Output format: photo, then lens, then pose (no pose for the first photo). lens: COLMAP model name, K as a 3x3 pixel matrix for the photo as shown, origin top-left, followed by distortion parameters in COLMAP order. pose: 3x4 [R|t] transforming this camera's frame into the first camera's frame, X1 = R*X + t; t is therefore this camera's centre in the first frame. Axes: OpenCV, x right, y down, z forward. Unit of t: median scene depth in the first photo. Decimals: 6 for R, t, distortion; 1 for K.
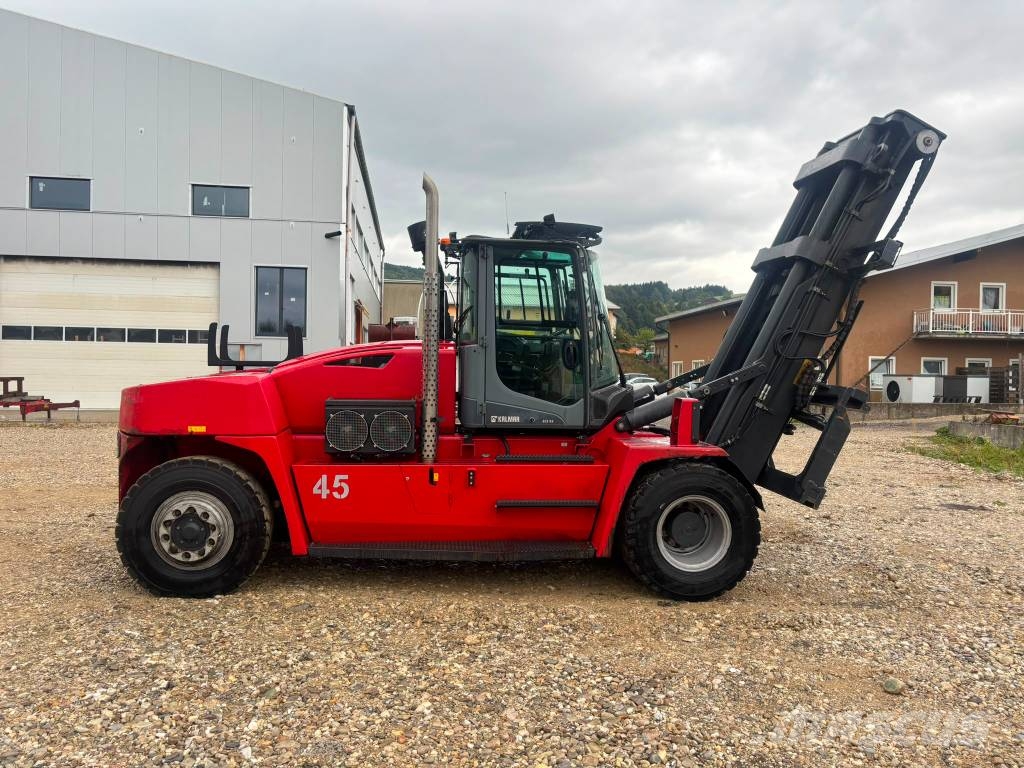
lens RADIAL K [[829.6, 0, 505.0], [0, 829.6, 384.3], [0, 0, 1]] dist [0.016175, -0.004422]
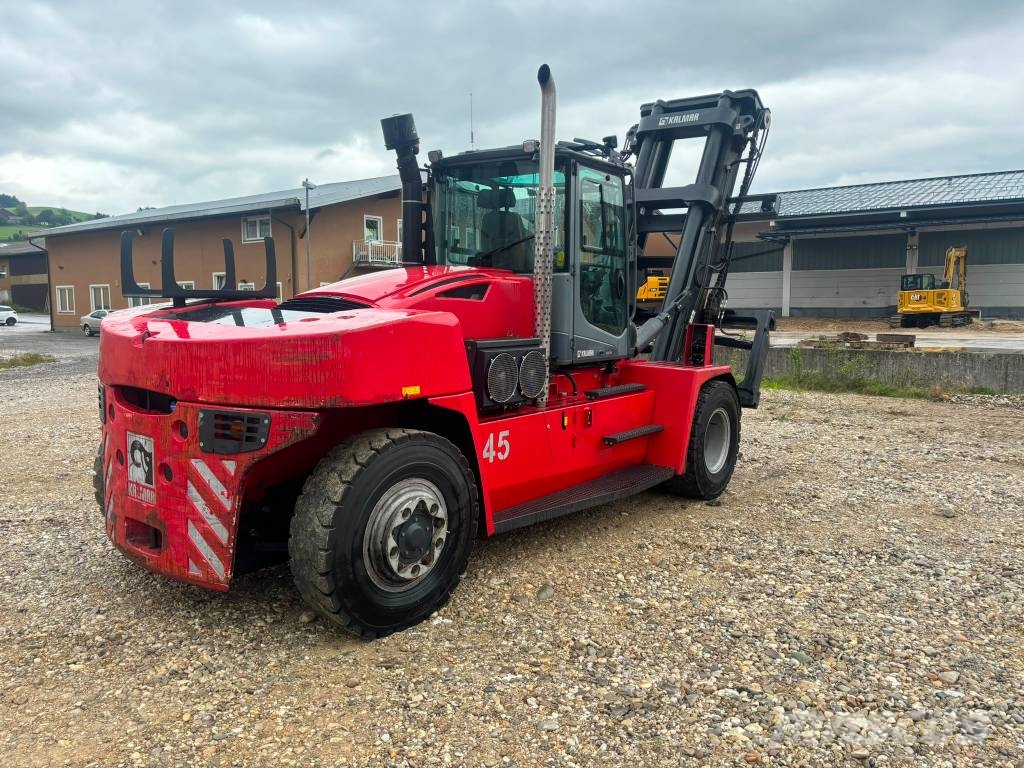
lens RADIAL K [[829.6, 0, 505.0], [0, 829.6, 384.3], [0, 0, 1]] dist [0.016175, -0.004422]
pose [[0.649501, -0.089230, 0.755107, -0.844292], [0.020901, 0.994810, 0.099577, -0.019516], [-0.760074, -0.048893, 0.647995, 0.486170]]
